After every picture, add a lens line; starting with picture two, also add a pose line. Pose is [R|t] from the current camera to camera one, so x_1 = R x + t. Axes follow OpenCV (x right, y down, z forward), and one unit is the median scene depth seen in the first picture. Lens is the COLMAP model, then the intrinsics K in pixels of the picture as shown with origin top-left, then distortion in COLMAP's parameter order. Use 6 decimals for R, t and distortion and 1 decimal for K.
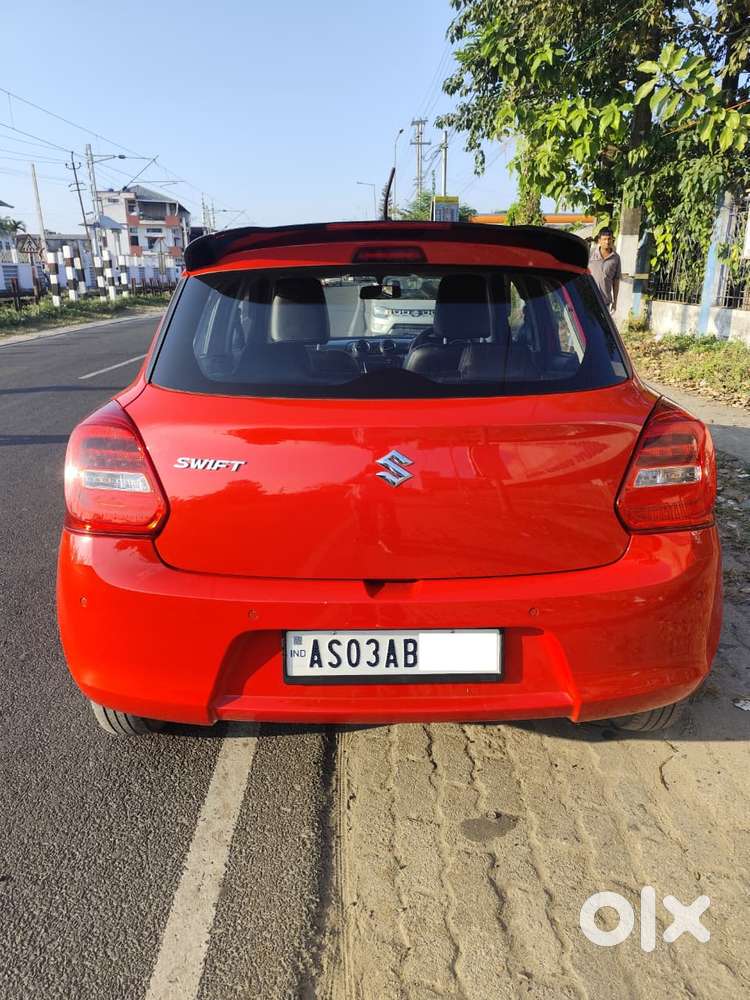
lens RADIAL K [[683.1, 0, 378.9], [0, 683.1, 497.3], [0, 0, 1]] dist [0.028818, -0.031930]
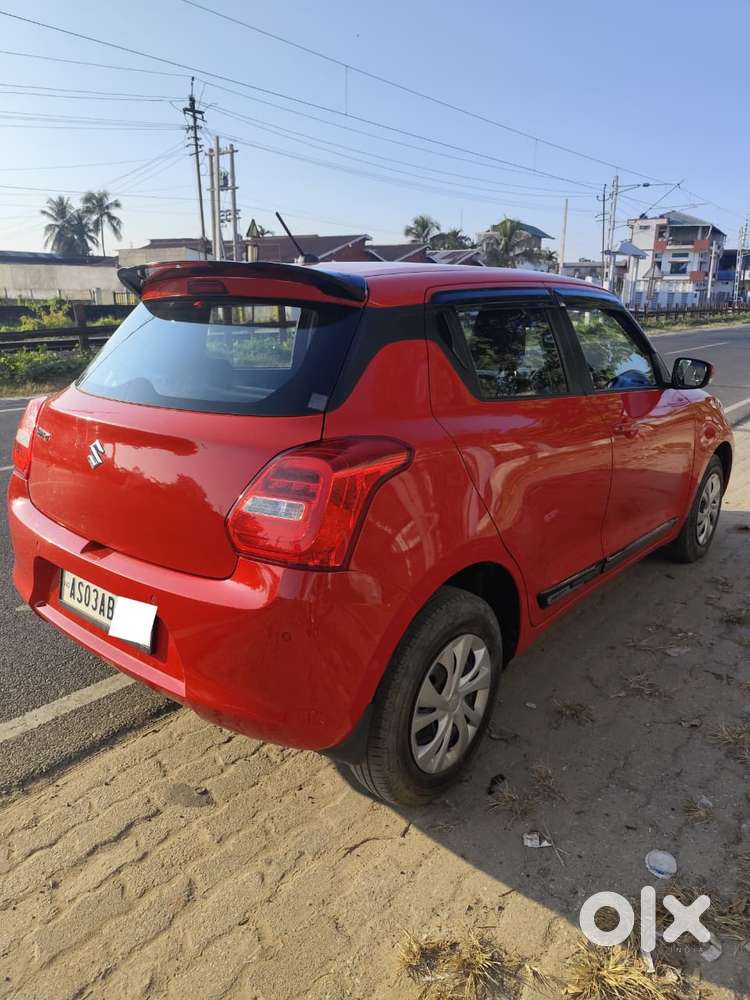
lens RADIAL K [[683.1, 0, 380.5], [0, 683.1, 495.3], [0, 0, 1]] dist [0.028818, -0.031930]
pose [[0.762088, 0.183975, -0.620785, 1.008836], [-0.205966, 0.977861, 0.036949, -0.102878], [0.613840, 0.099702, 0.783109, 0.274348]]
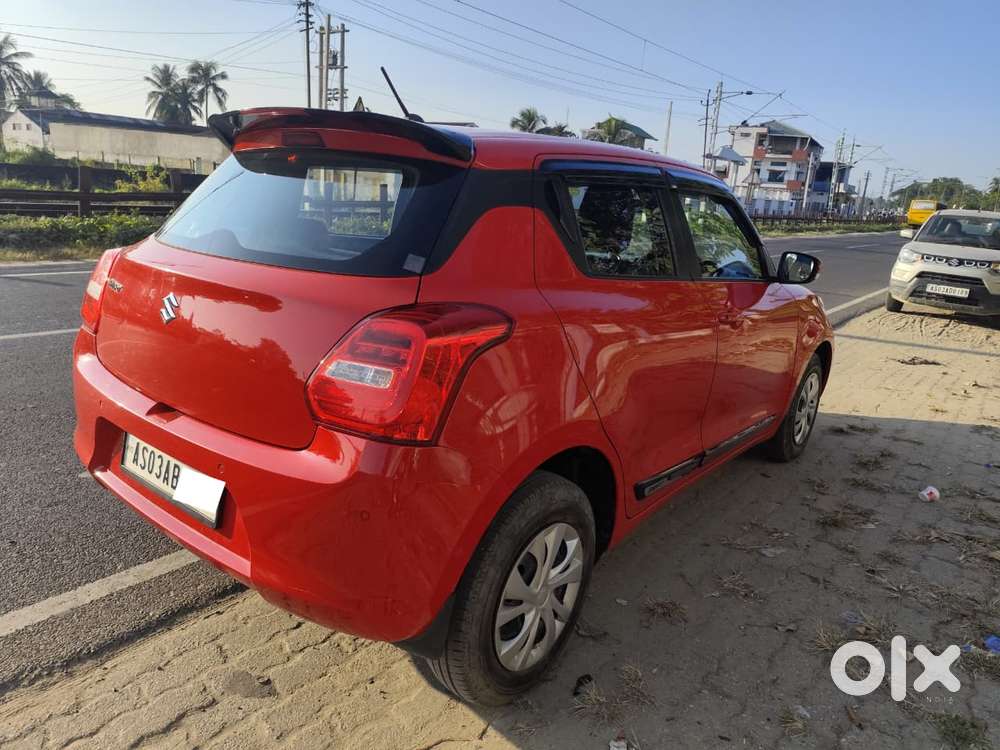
lens RADIAL K [[683.1, 0, 498.4], [0, 683.1, 369.8], [0, 0, 1]] dist [0.028818, -0.031930]
pose [[0.773824, 0.212942, -0.596533, 0.967742], [-0.259239, 0.965776, 0.008464, -0.079831], [0.577919, 0.148095, 0.802544, 0.327520]]
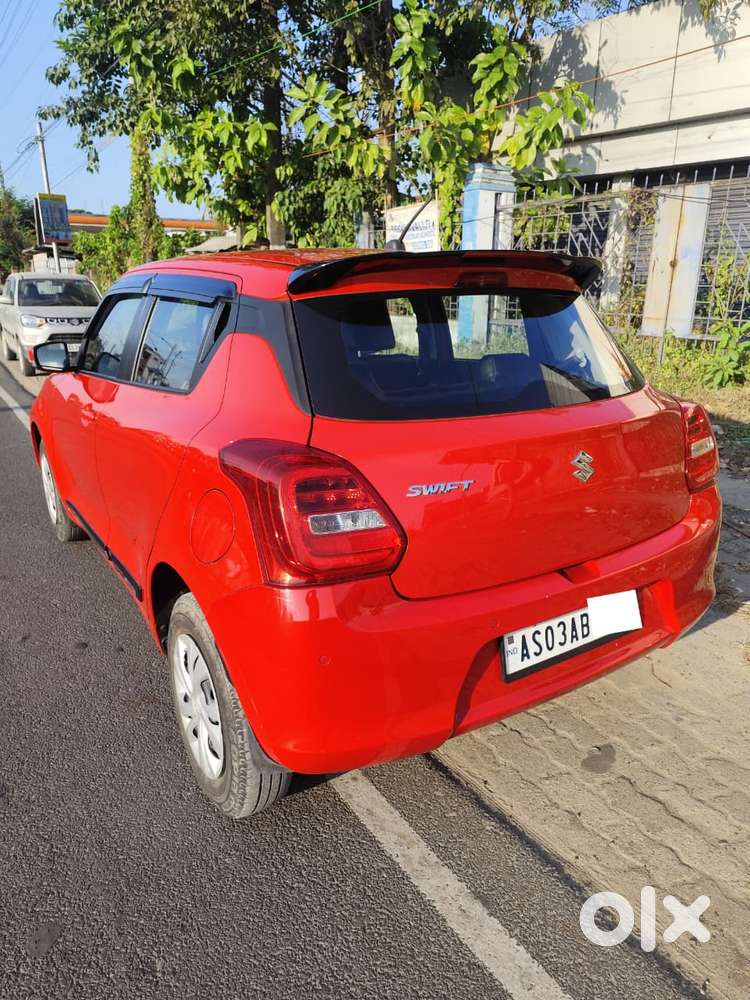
lens RADIAL K [[683.1, 0, 379.0], [0, 683.1, 494.6], [0, 0, 1]] dist [0.028818, -0.031930]
pose [[0.843725, -0.153389, 0.514393, -0.711645], [0.158070, 0.986808, 0.034988, -0.074996], [-0.512973, 0.051789, 0.856841, 0.155275]]
